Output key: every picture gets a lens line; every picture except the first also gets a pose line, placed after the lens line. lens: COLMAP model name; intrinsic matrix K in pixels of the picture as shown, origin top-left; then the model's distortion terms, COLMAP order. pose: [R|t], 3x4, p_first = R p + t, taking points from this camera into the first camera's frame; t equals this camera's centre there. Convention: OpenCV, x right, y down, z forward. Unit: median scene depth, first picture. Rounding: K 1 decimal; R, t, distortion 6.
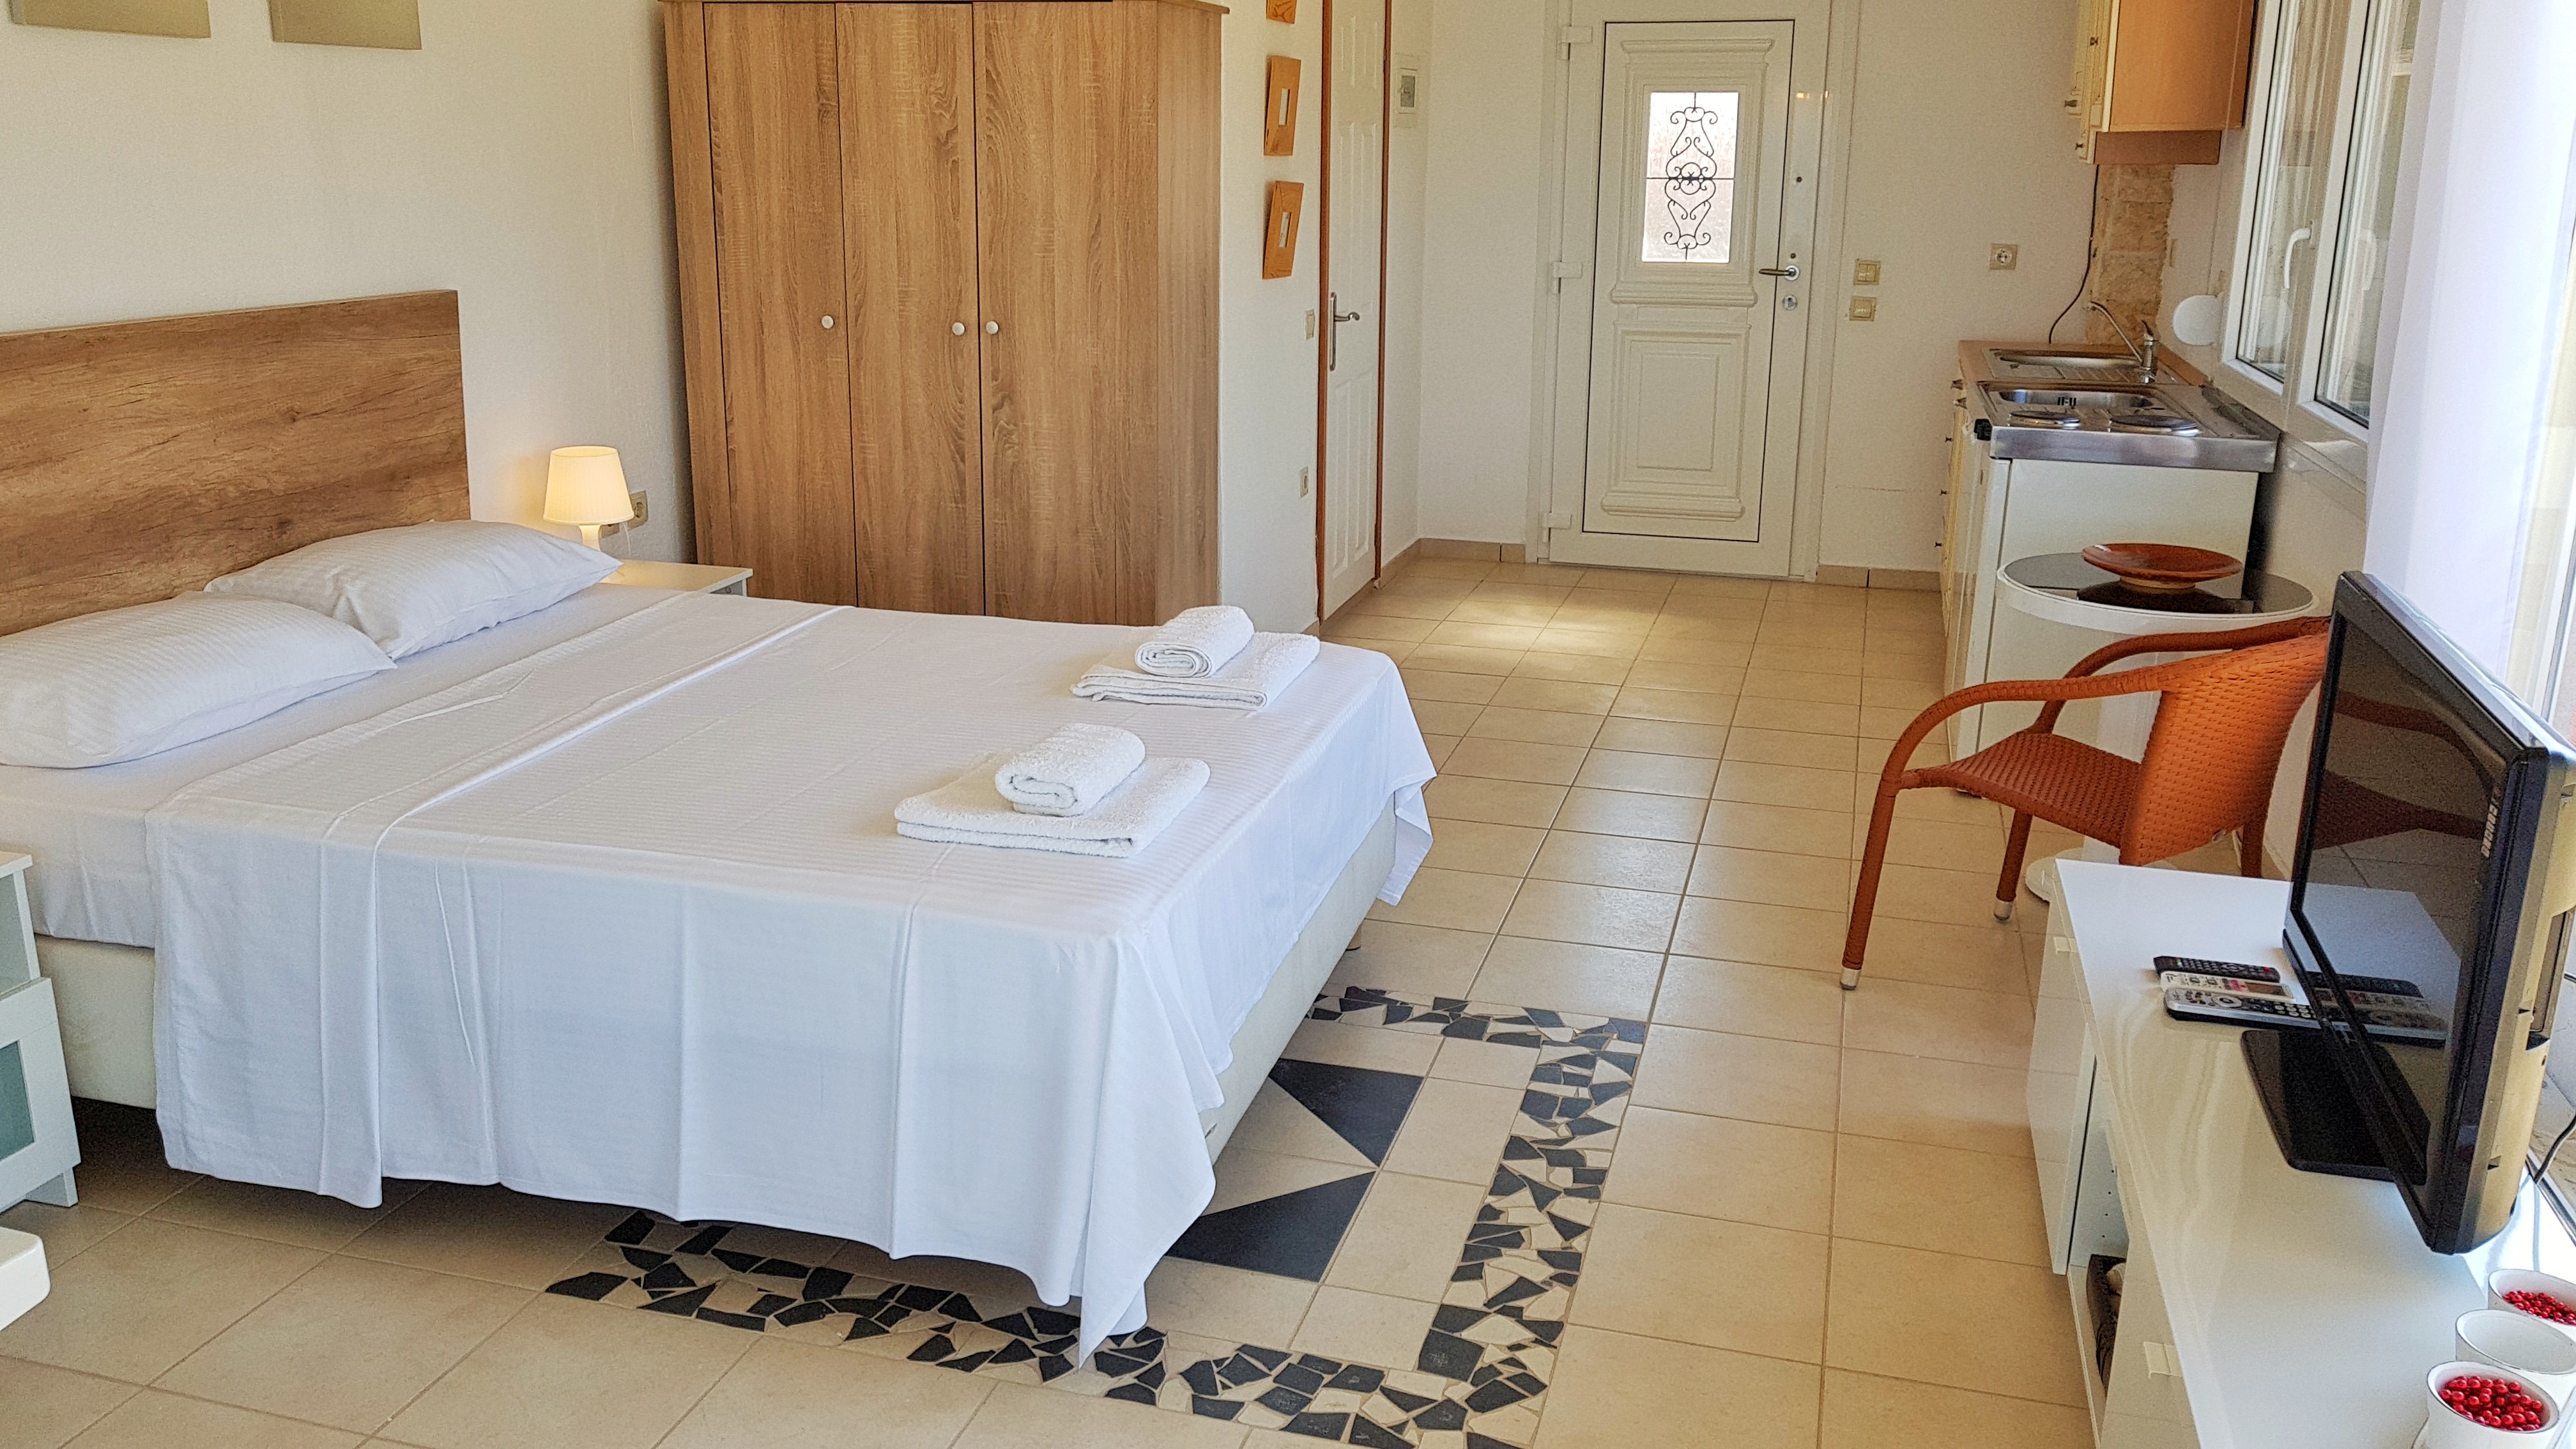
lens RADIAL K [[2019.8, 0, 1294.3], [0, 2019.8, 714.5], [0, 0, 1]] dist [-0.005349, -0.014767]
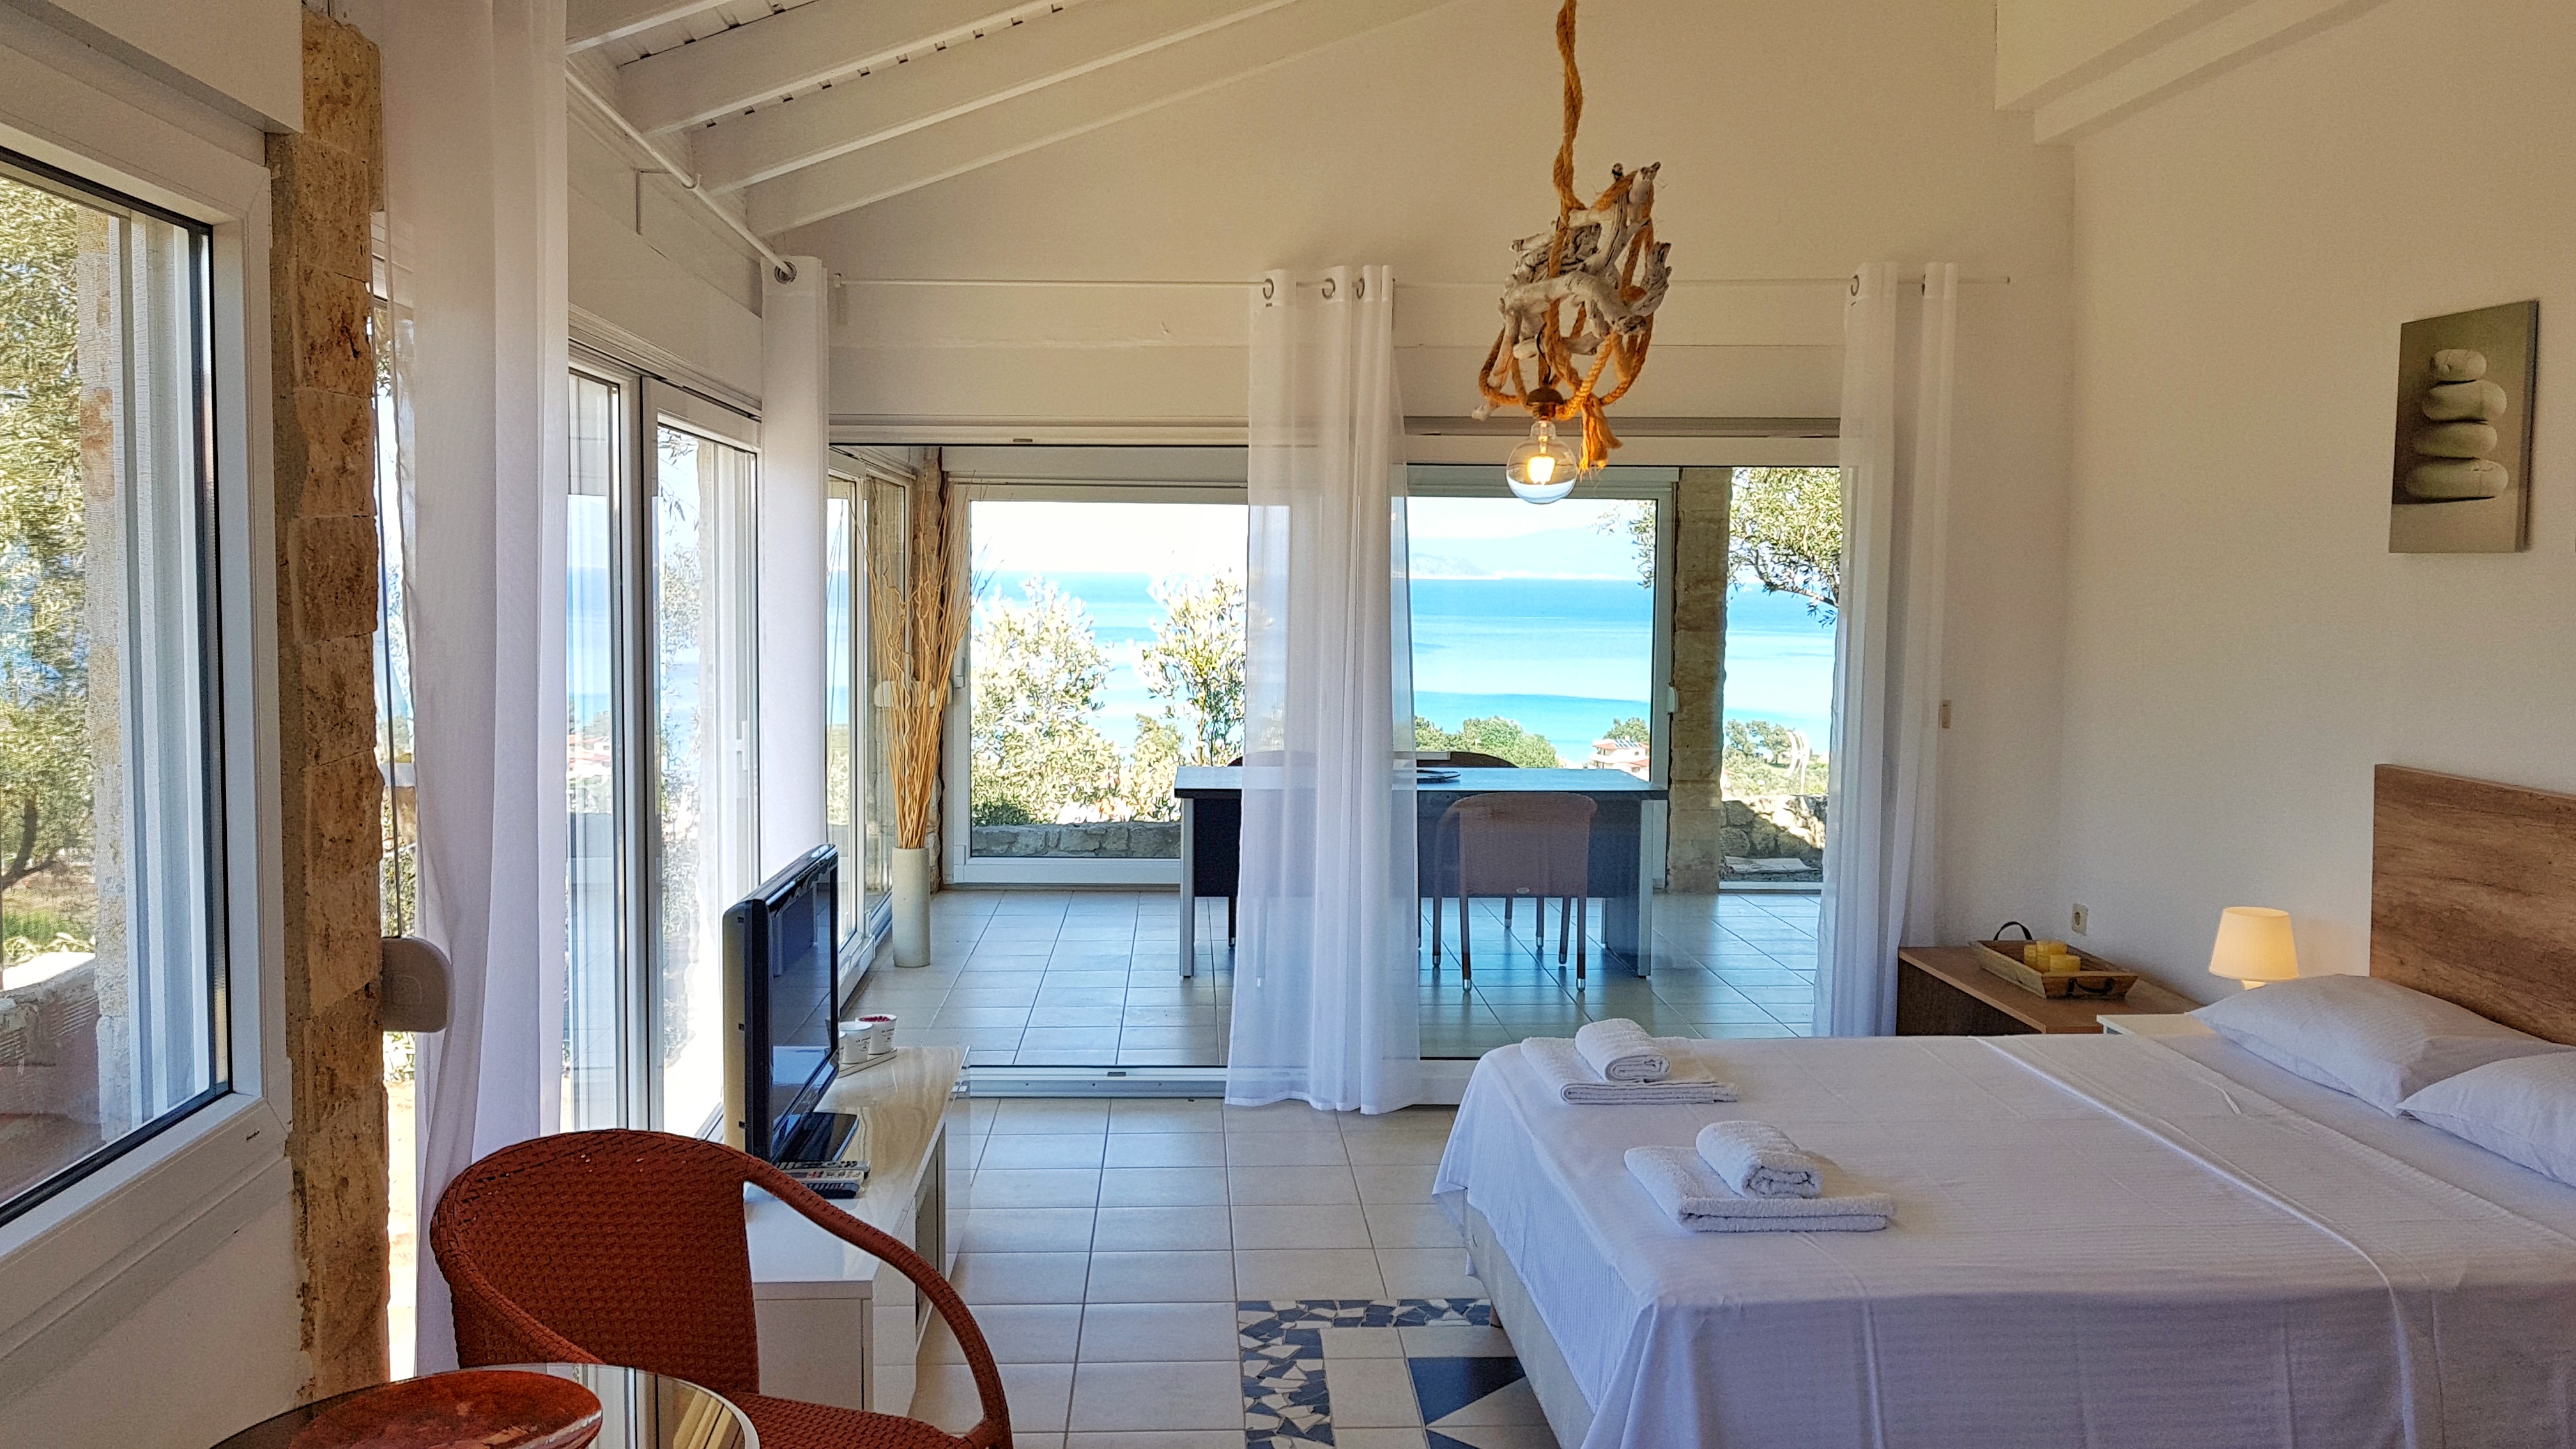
lens RADIAL K [[2019.8, 0, 1288.8], [0, 2019.8, 712.3], [0, 0, 1]] dist [-0.005349, -0.014767]
pose [[-0.946591, 0.001774, -0.322432, 0.433838], [-0.109004, 0.939349, 0.325179, -0.484267], [0.303453, 0.342958, -0.888986, 1.615084]]
